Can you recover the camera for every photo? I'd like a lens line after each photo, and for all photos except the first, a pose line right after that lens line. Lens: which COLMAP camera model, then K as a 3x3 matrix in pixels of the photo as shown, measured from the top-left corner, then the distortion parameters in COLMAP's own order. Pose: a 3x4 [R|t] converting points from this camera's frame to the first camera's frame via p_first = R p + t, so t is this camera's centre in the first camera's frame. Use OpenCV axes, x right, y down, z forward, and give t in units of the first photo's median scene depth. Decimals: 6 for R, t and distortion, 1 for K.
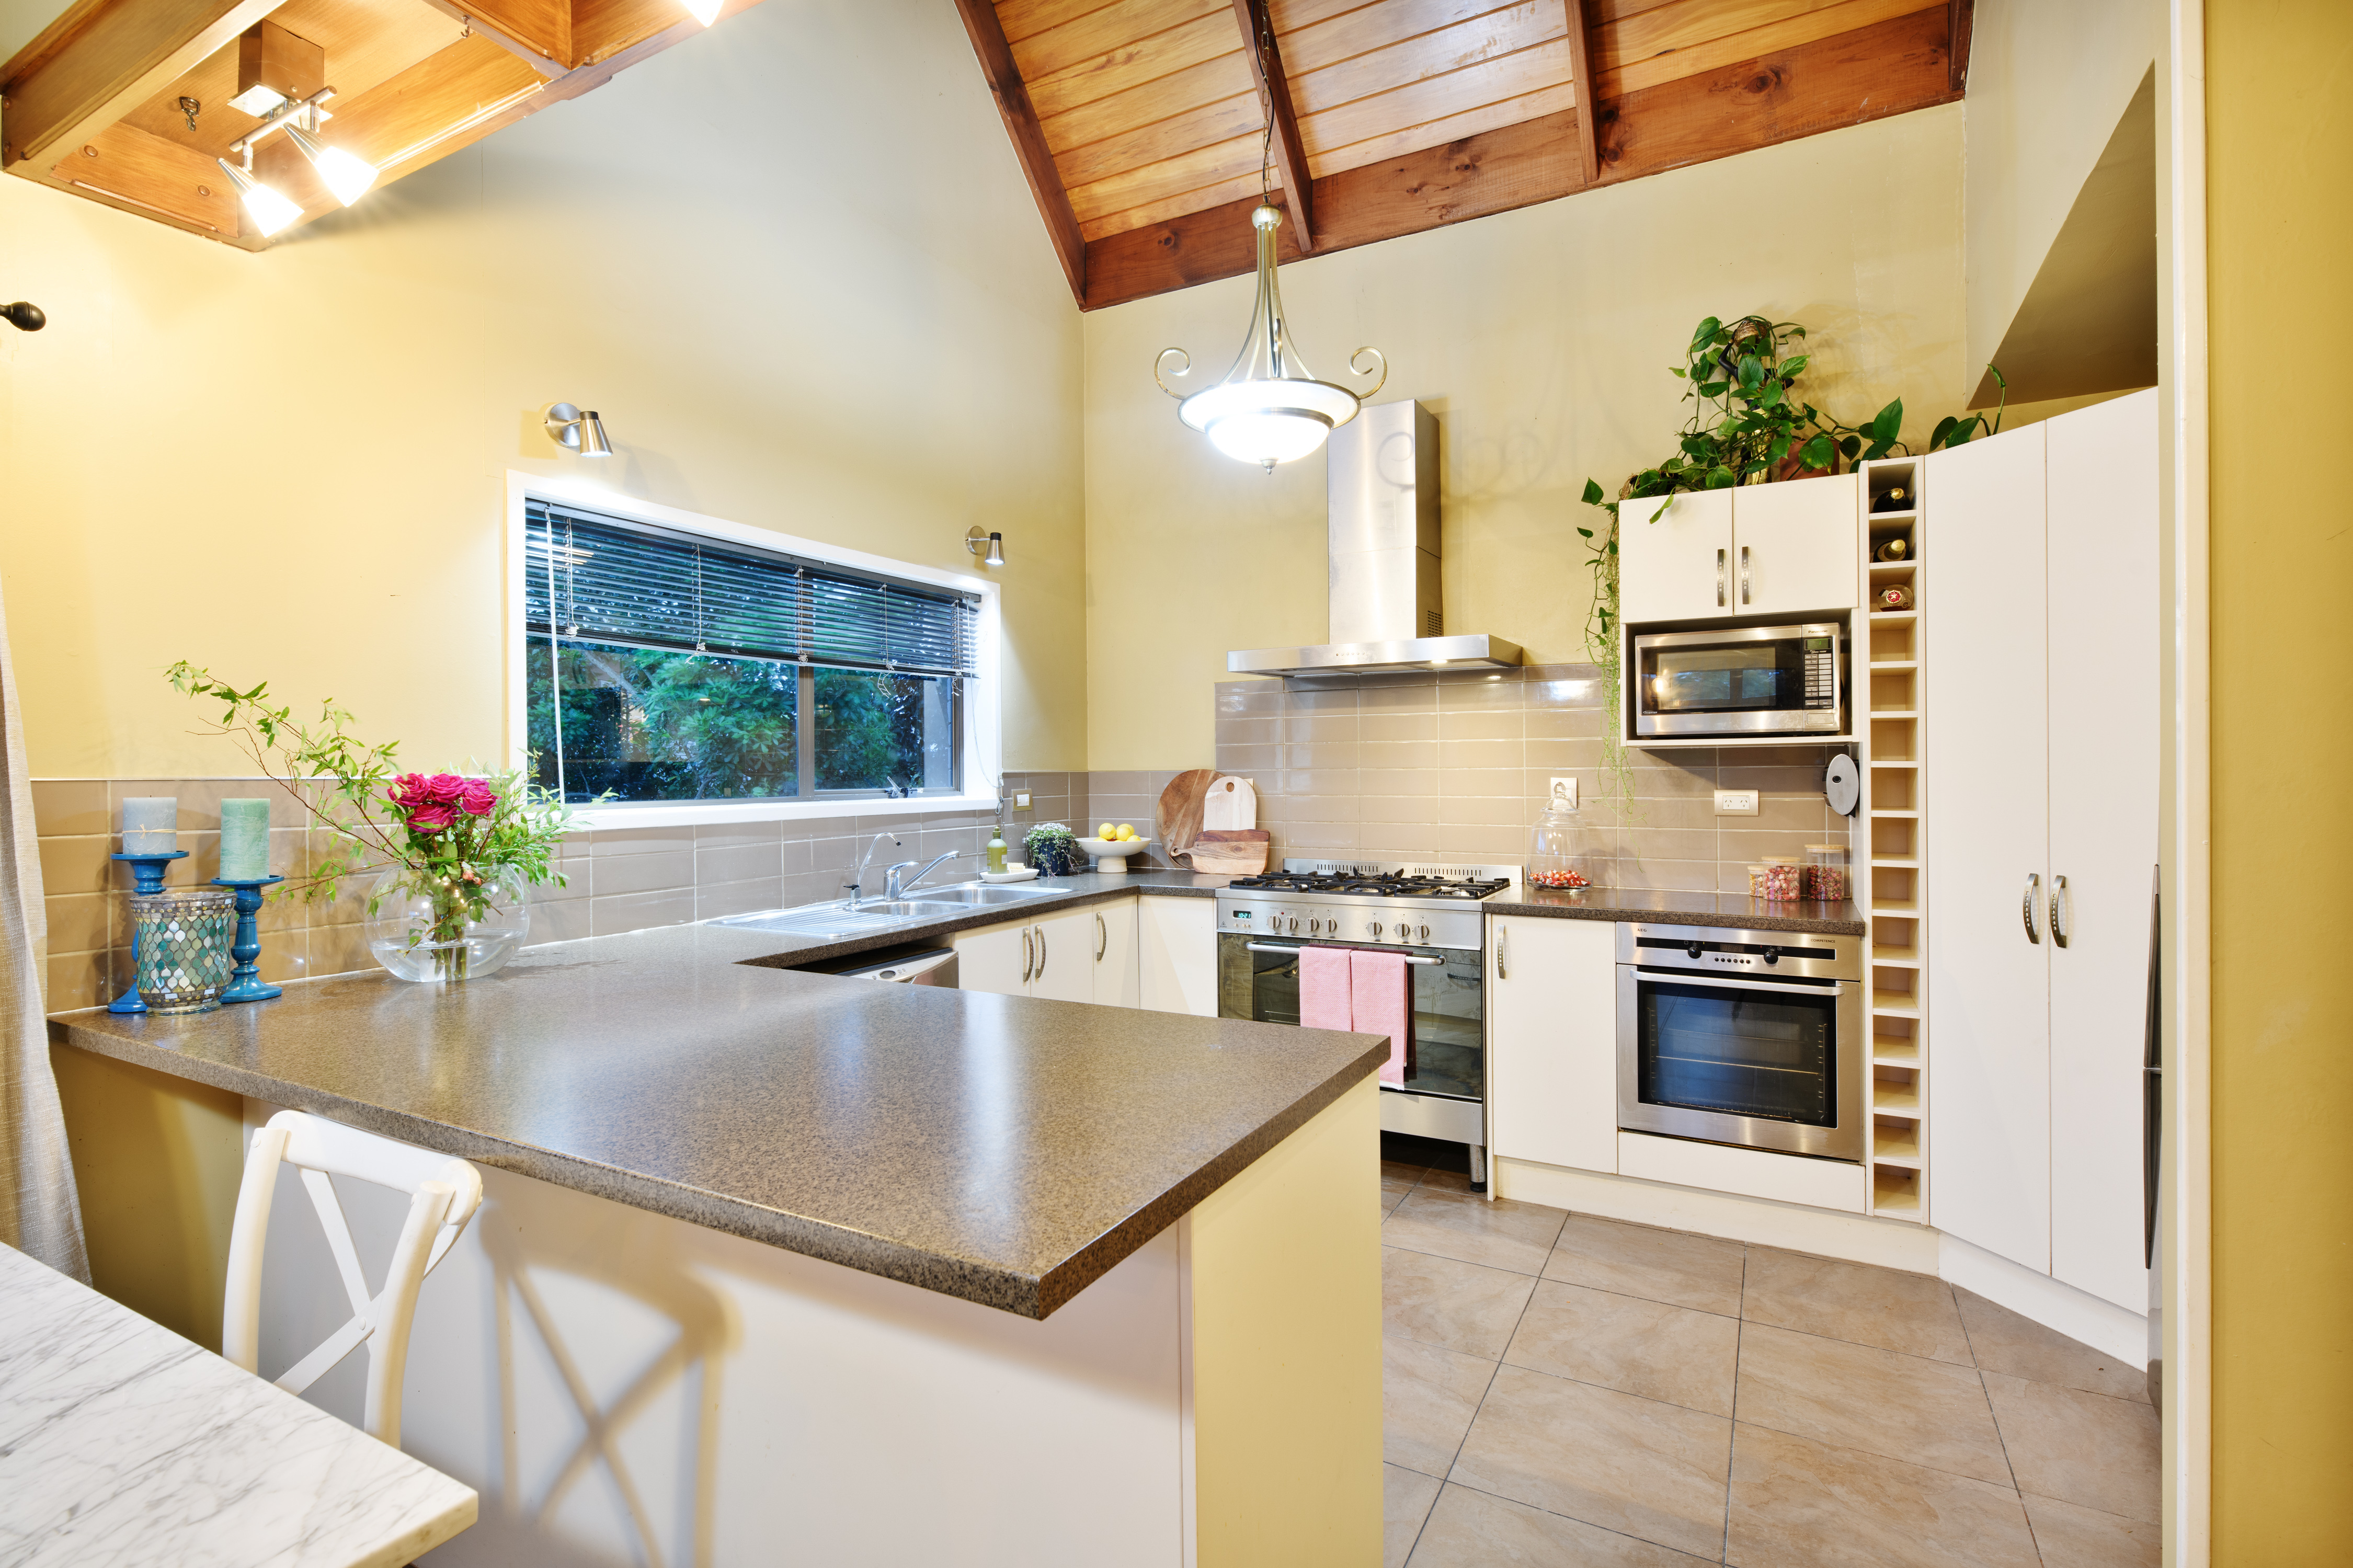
lens RADIAL K [[1116.1, 0, 1168.2], [0, 1116.1, 770.2], [0, 0, 1]] dist [0.007431, -0.003340]
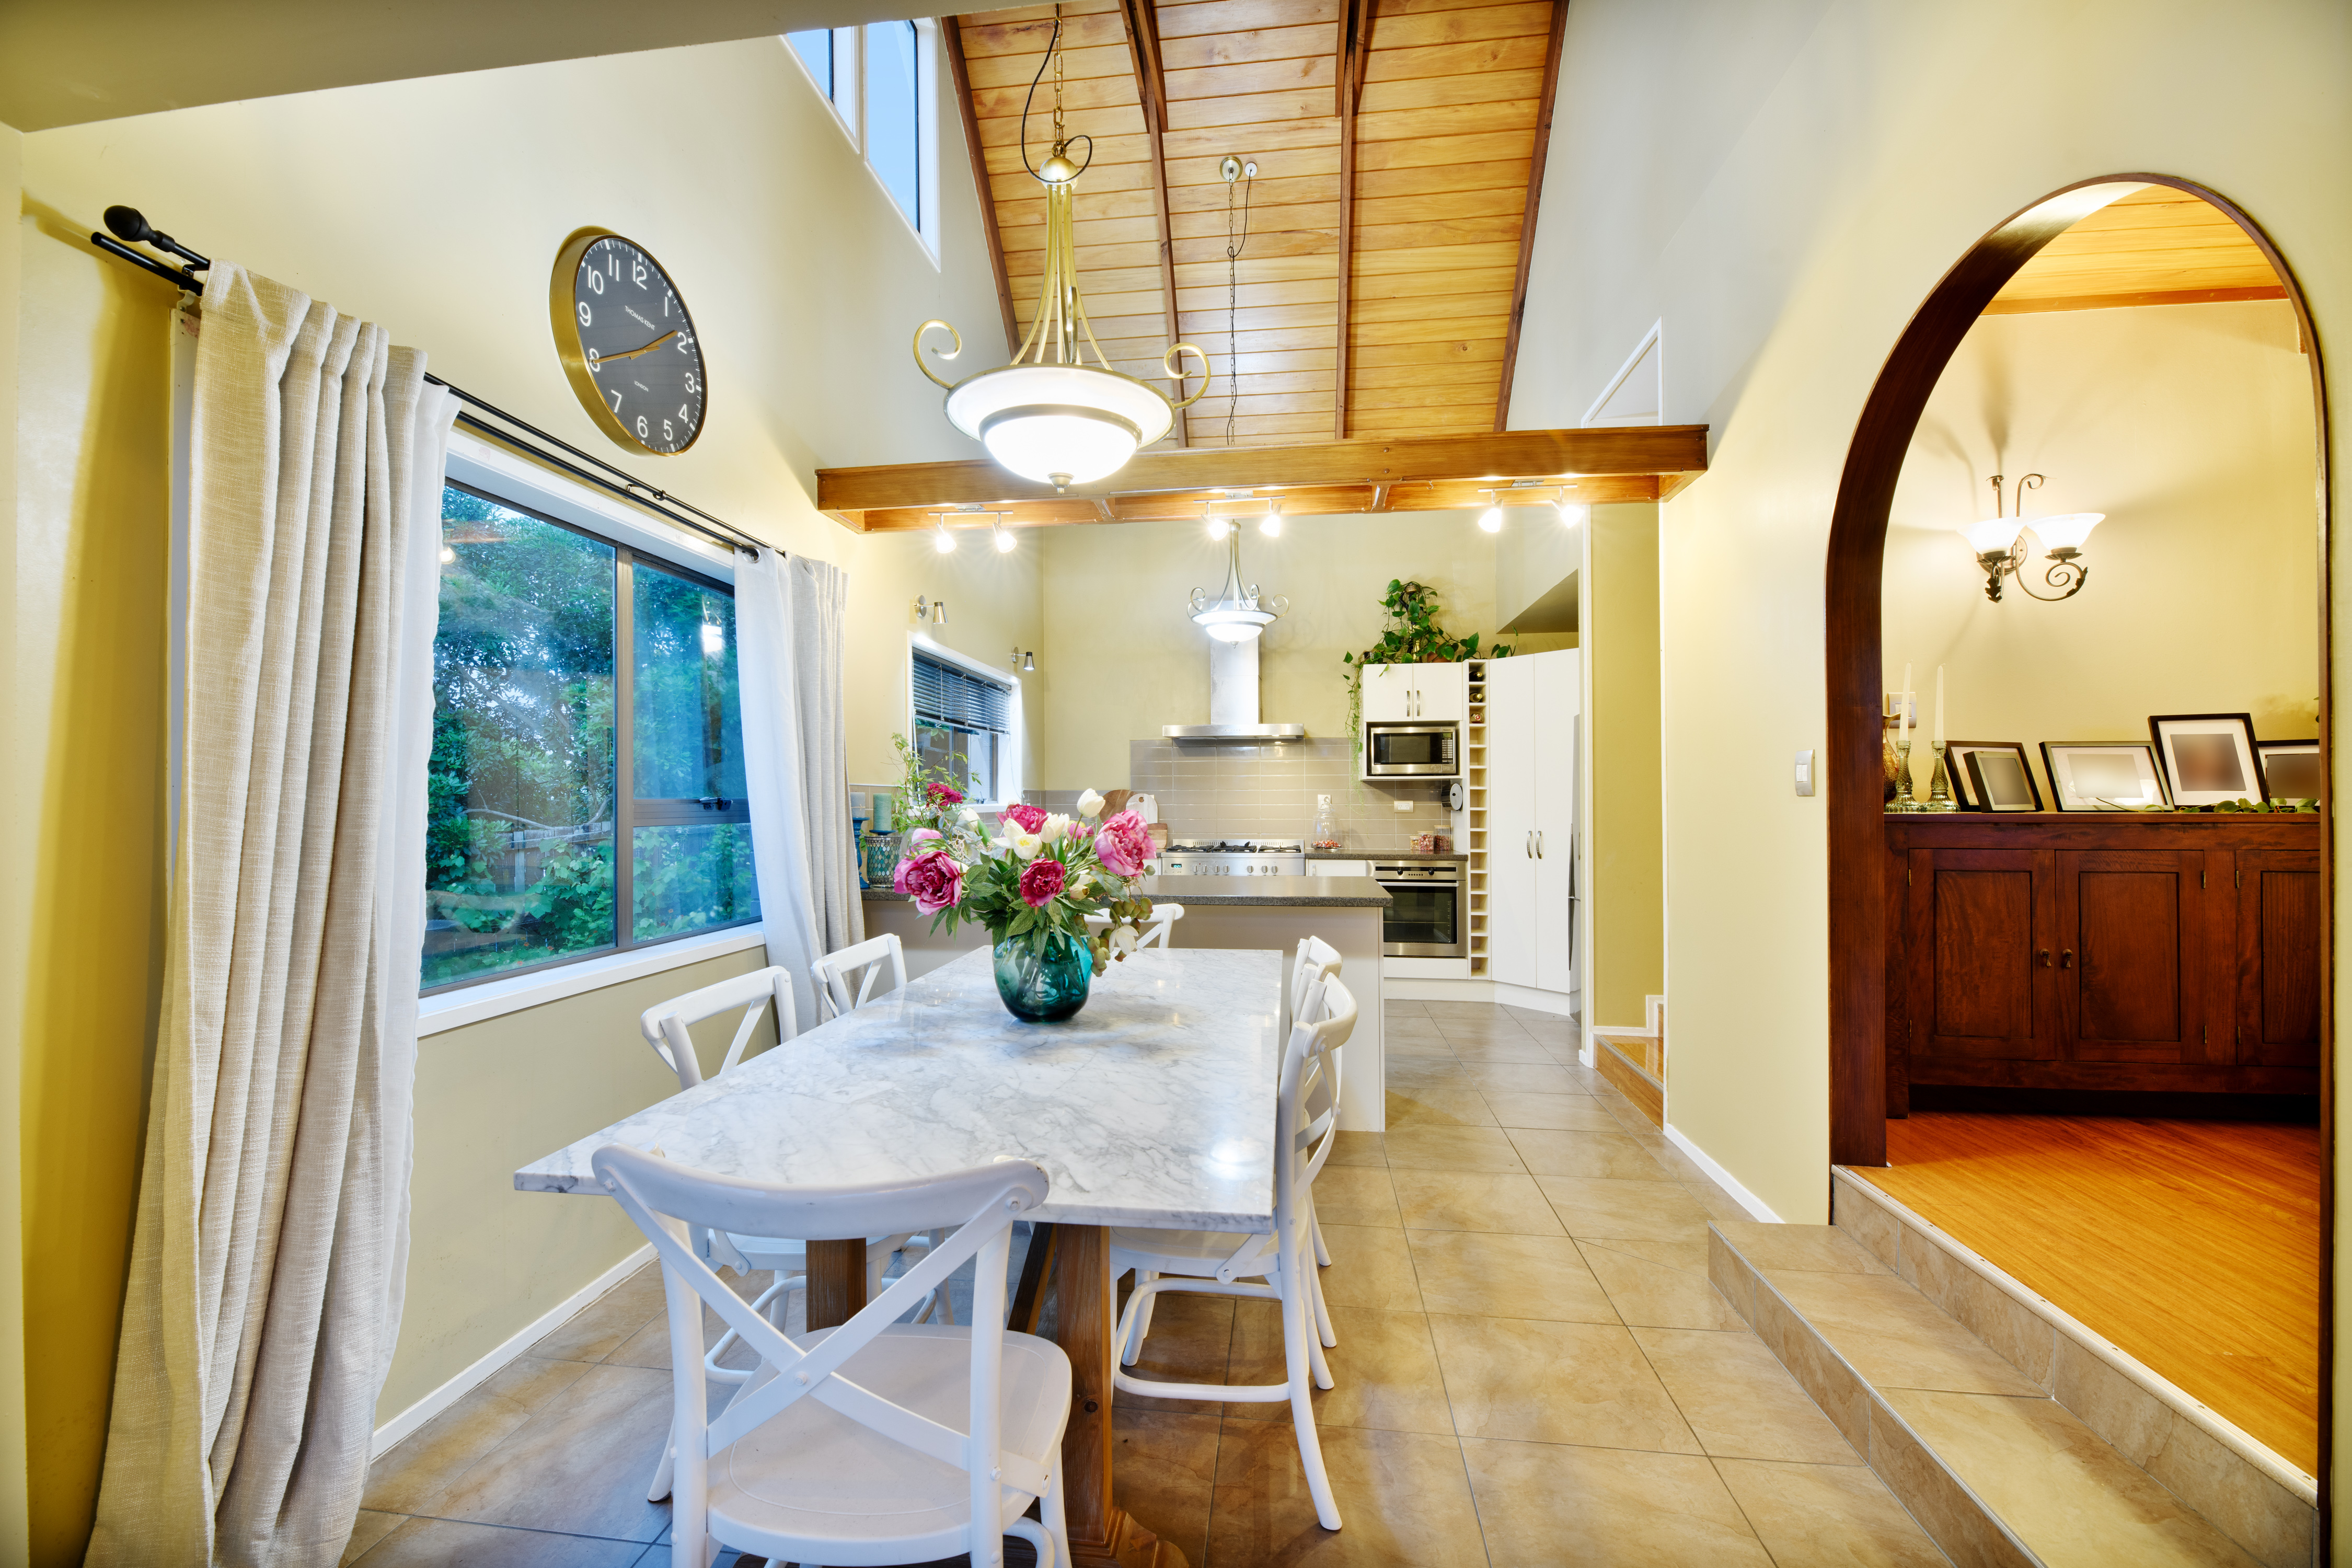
lens RADIAL K [[967.6, 0, 1127.6], [0, 967.6, 779.9], [0, 0, 1]] dist [-0.002044, -0.001944]
pose [[0.945517, 0.009615, 0.325430, -0.639881], [-0.003983, 0.999831, -0.017968, 0.016019], [-0.325547, 0.015693, 0.945396, -0.618090]]
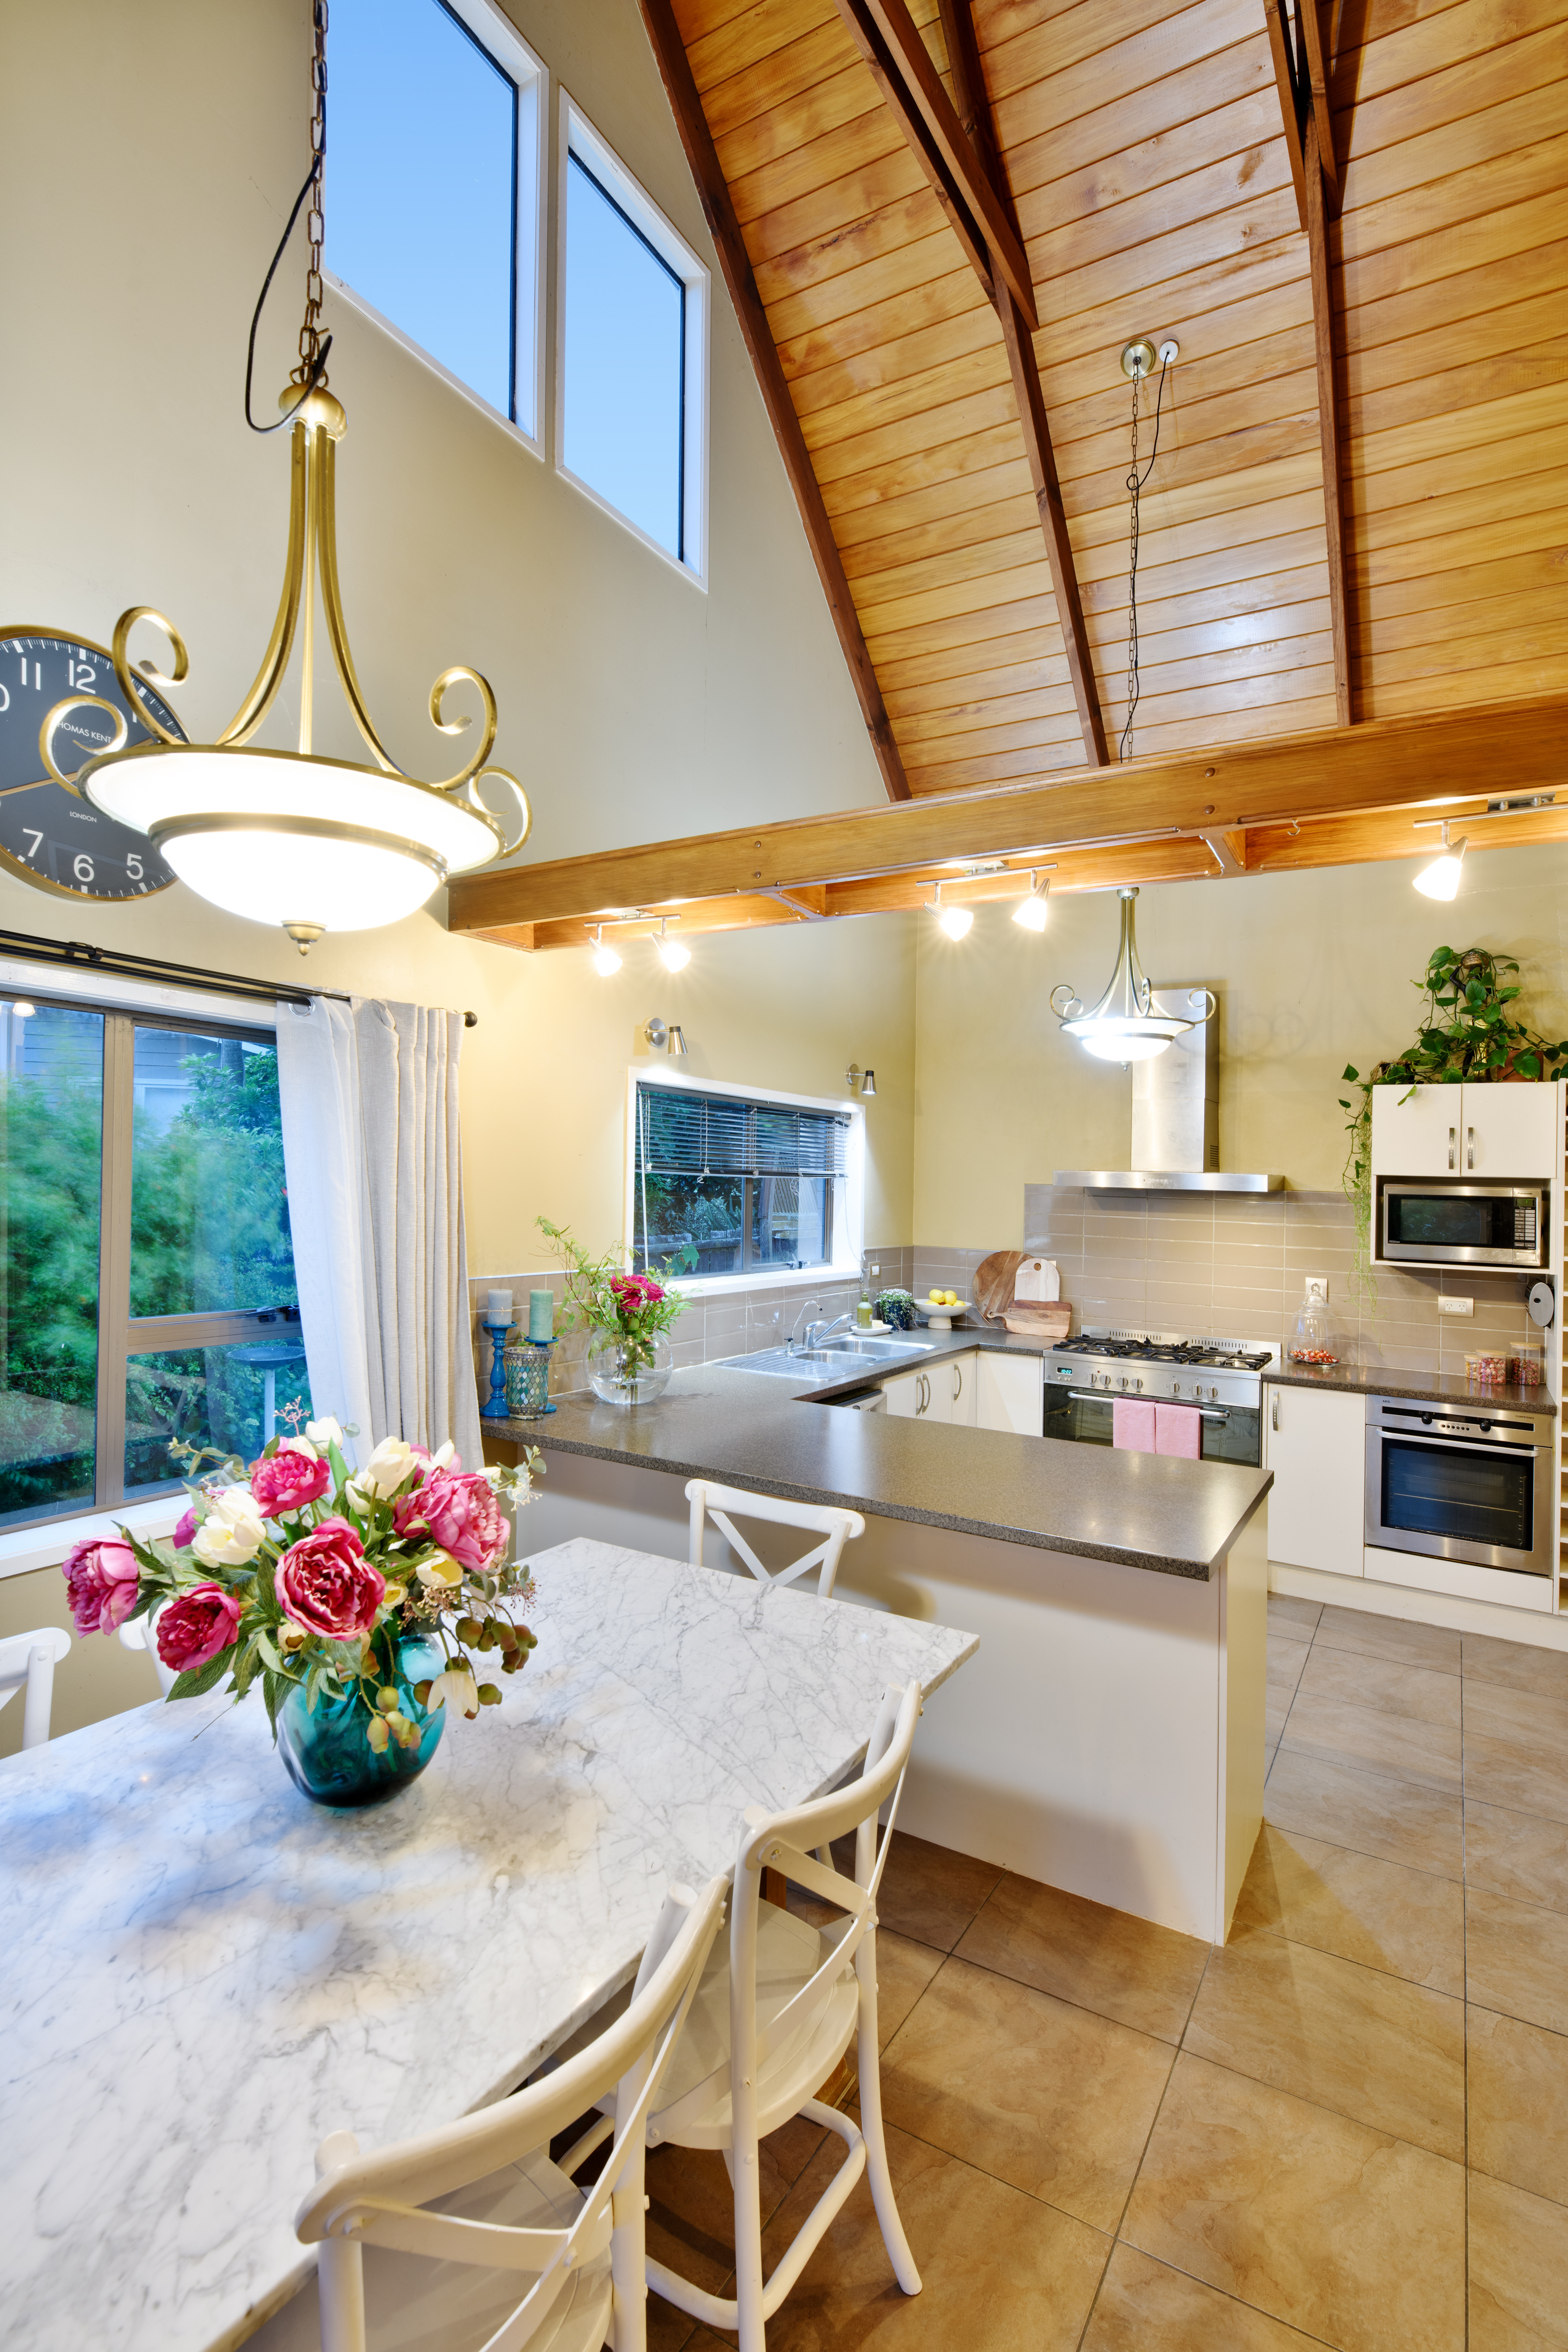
lens RADIAL K [[1115.6, 0, 729.2], [0, 1115.6, 1163.9], [0, 0, 1]] dist [0.007431, -0.003340]
pose [[0.996617, 0.032789, -0.075366, -0.282098], [-0.034053, 0.999299, -0.015549, -0.097952], [0.074803, 0.018062, 0.997035, -0.431437]]
